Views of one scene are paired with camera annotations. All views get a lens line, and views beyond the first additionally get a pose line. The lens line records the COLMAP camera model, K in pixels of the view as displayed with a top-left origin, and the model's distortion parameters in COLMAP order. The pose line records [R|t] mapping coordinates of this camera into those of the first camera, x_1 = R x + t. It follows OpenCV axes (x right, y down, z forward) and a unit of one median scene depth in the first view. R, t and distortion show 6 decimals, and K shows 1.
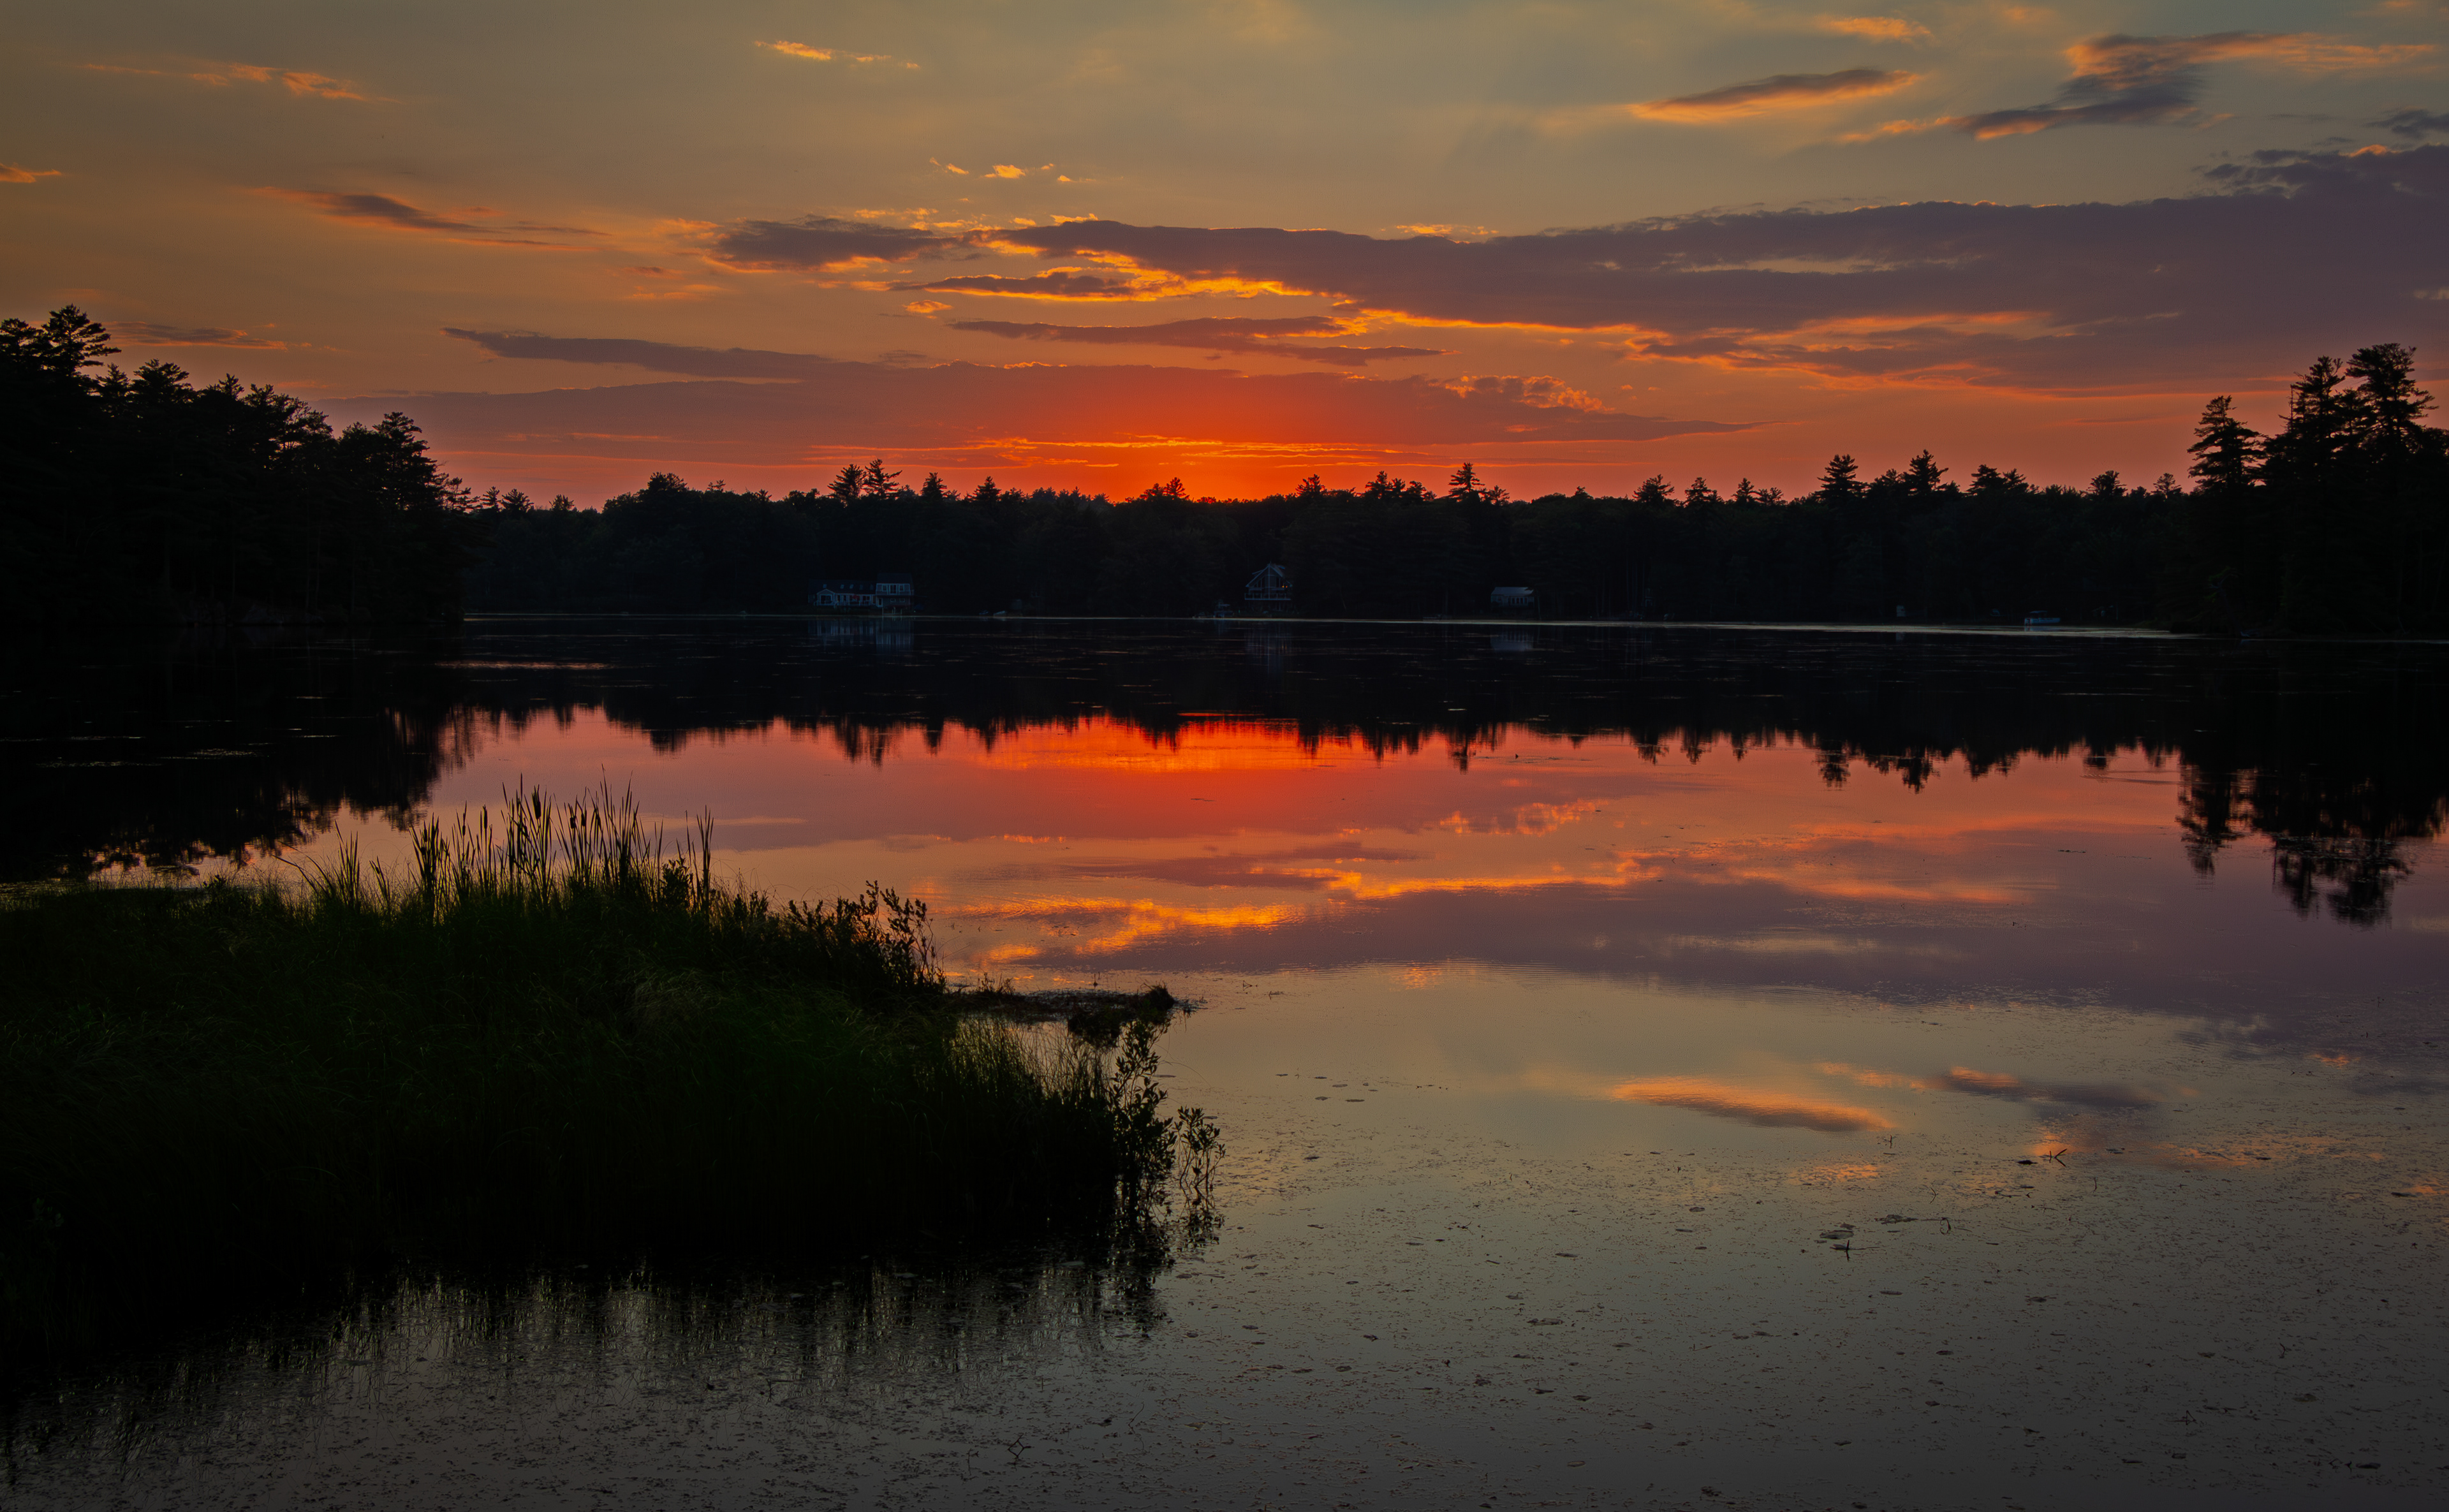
lens RADIAL K [[3127.0, 0, 1215.8], [0, 3127.0, 869.7], [0, 0, 1]] dist [-0.007458, 0.000000]
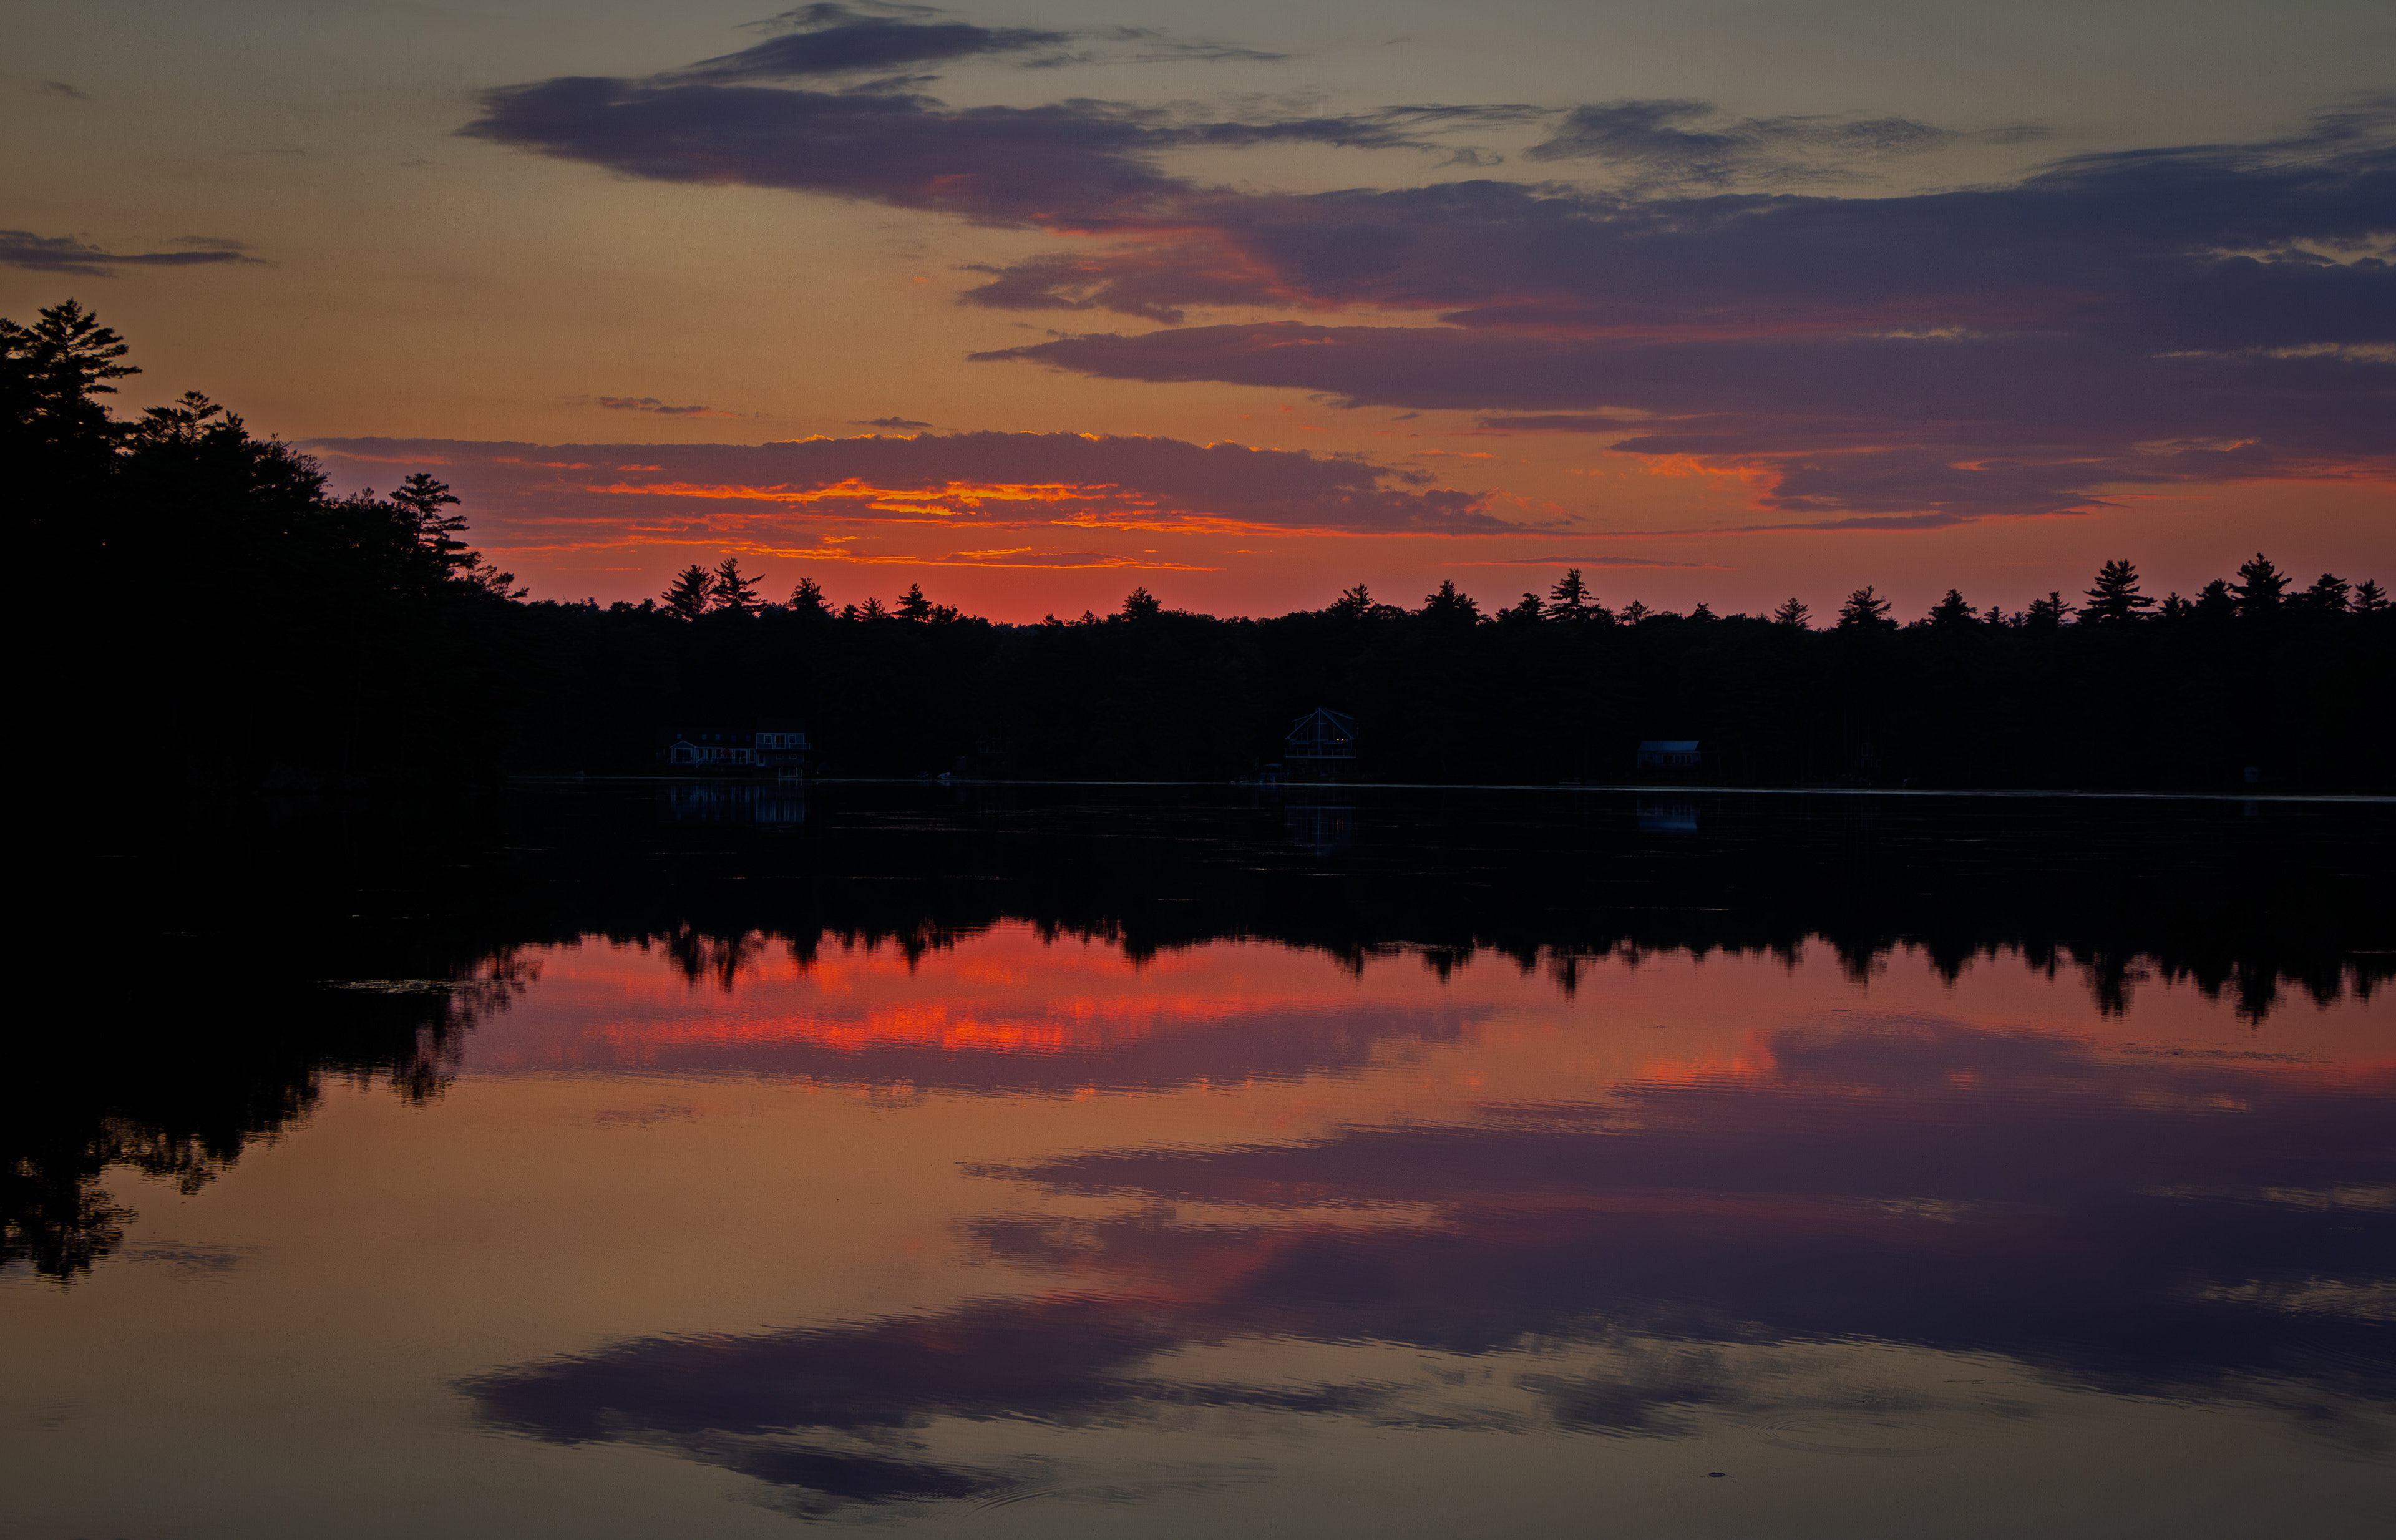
lens RADIAL K [[4176.8, 0, 1164.3], [0, 4176.8, 804.2], [0, 0, 1]] dist [0.060854, 0.000000]
pose [[0.994882, 0.001520, 0.101028, -0.114242], [0.006035, 0.997208, -0.074431, -0.005072], [-0.100859, 0.074660, 0.992095, 0.060169]]
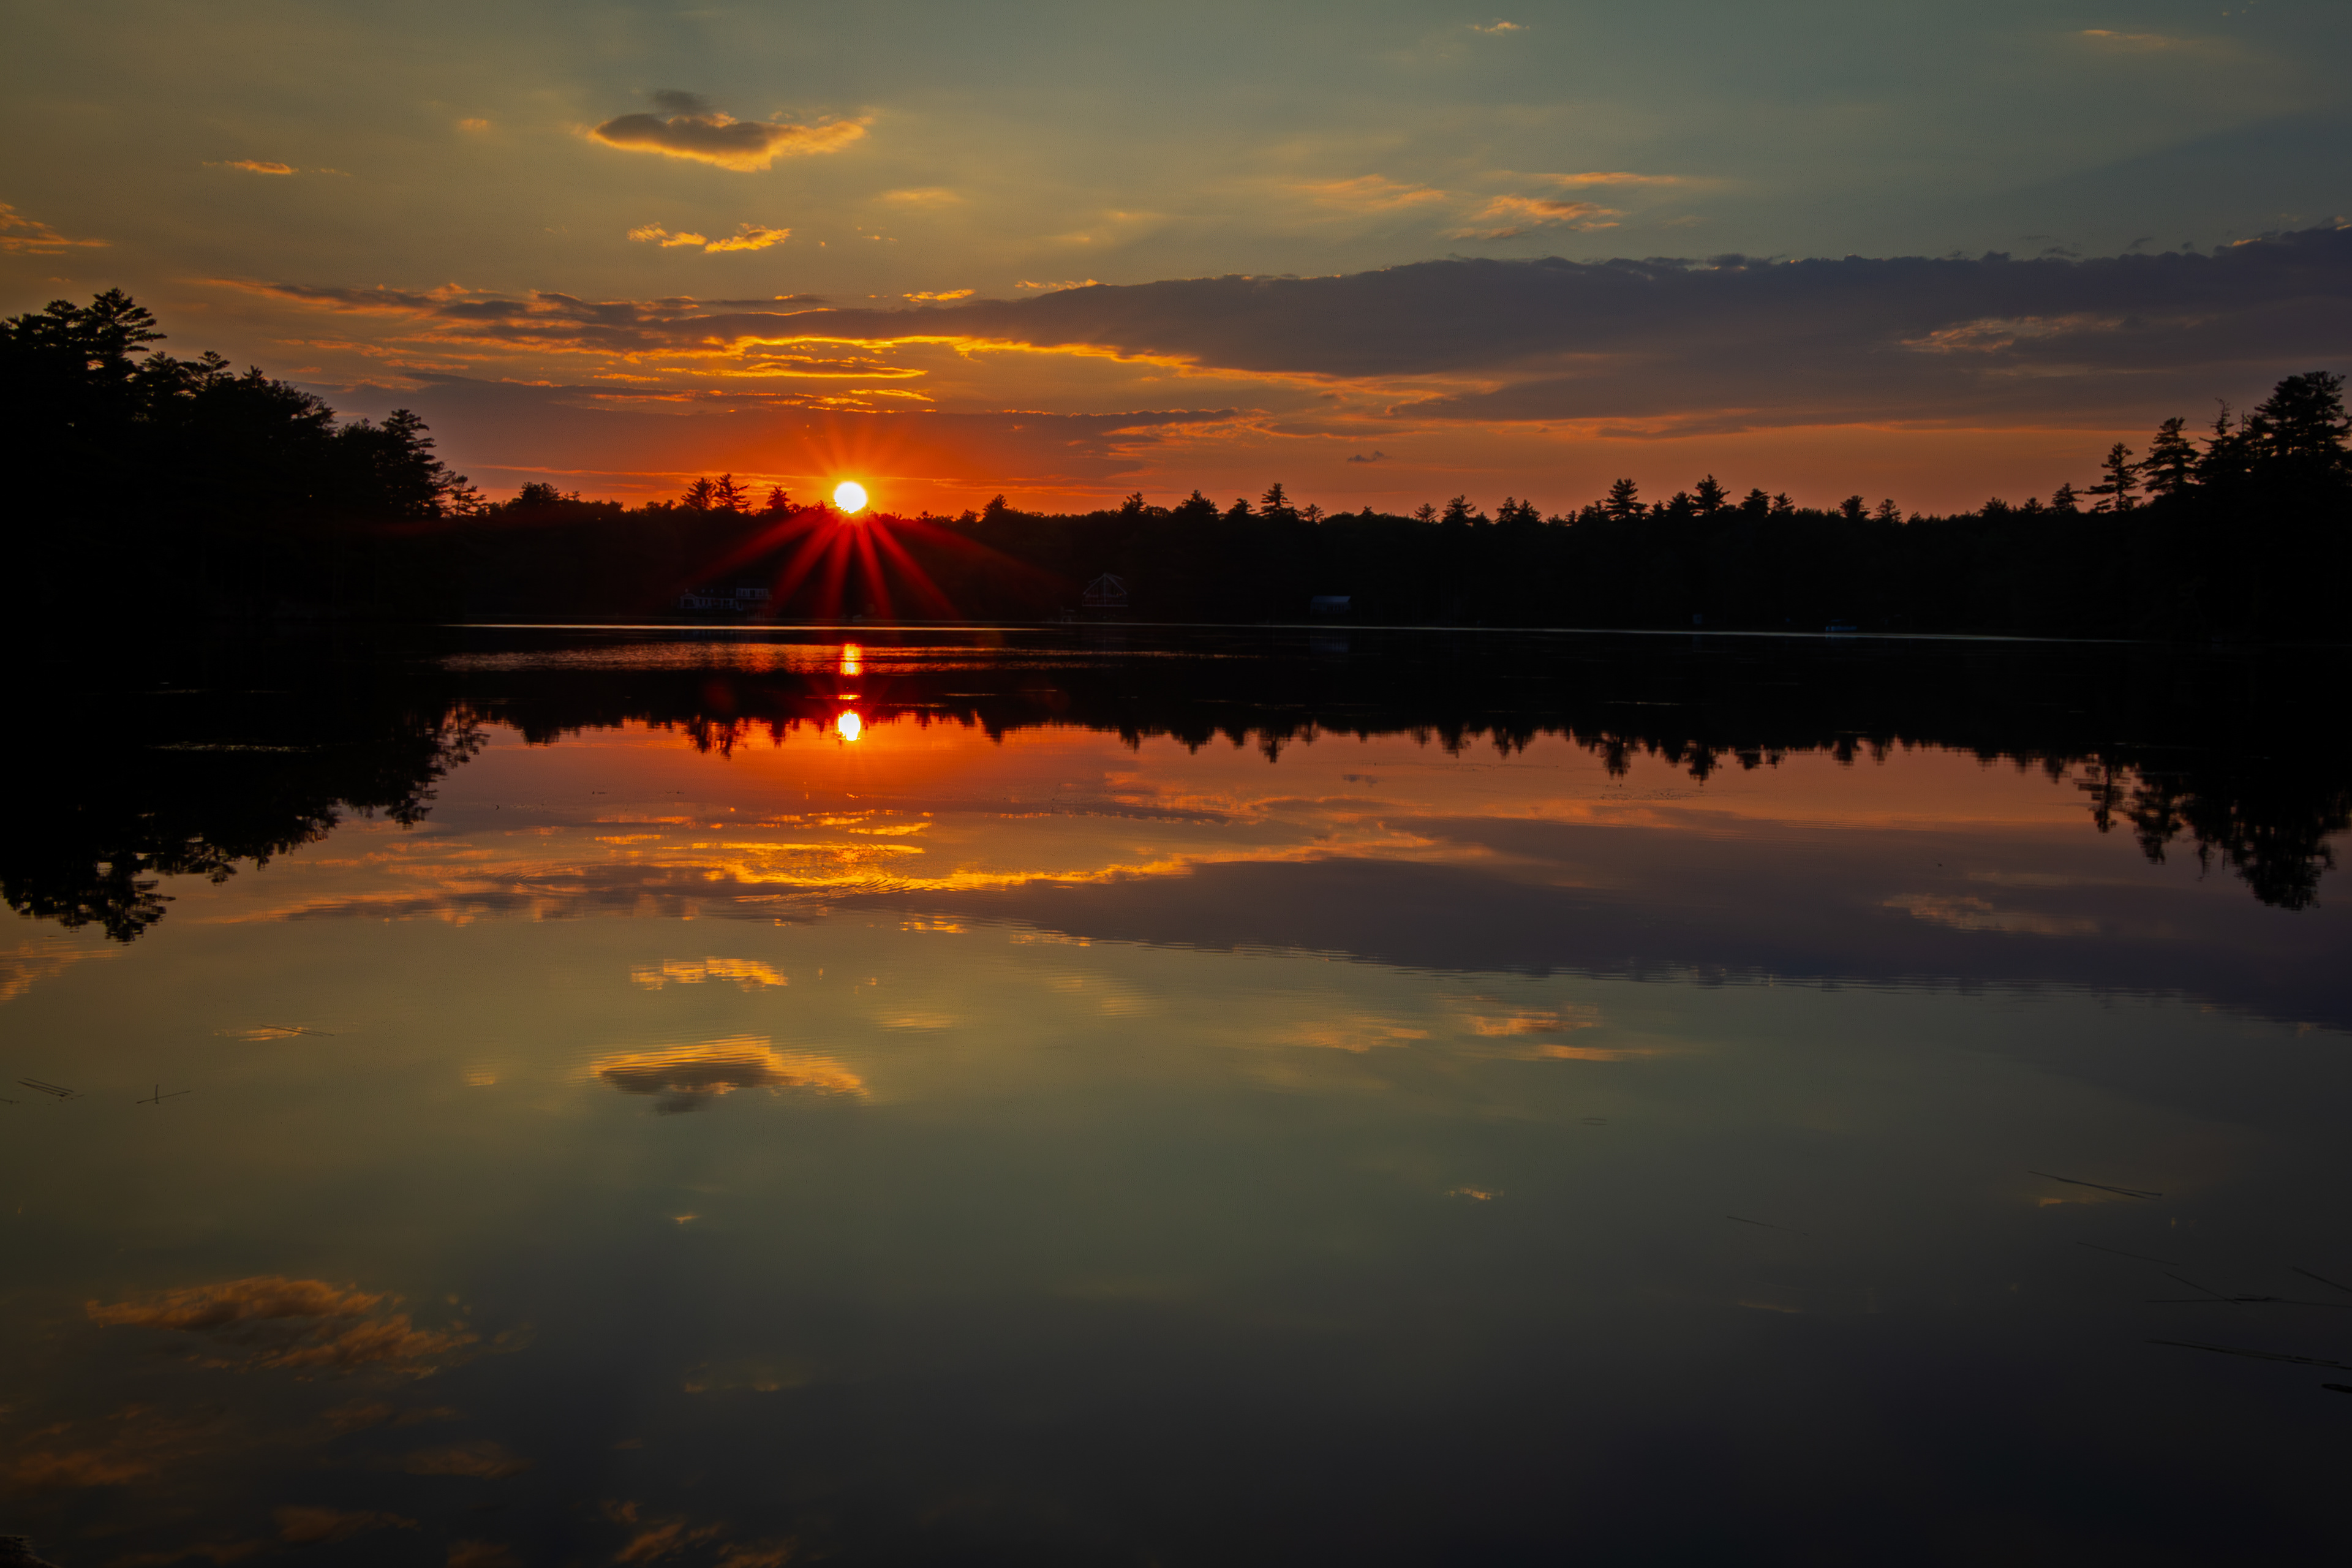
lens RADIAL K [[2700.4, 0, 1169.0], [0, 2700.4, 809.2], [0, 0, 1]] dist [0.017987, 0.000000]
pose [[0.993365, -0.001702, 0.114994, -0.069058], [0.003188, 0.999914, -0.012733, -0.003490], [-0.114962, 0.013015, 0.993285, 0.063445]]
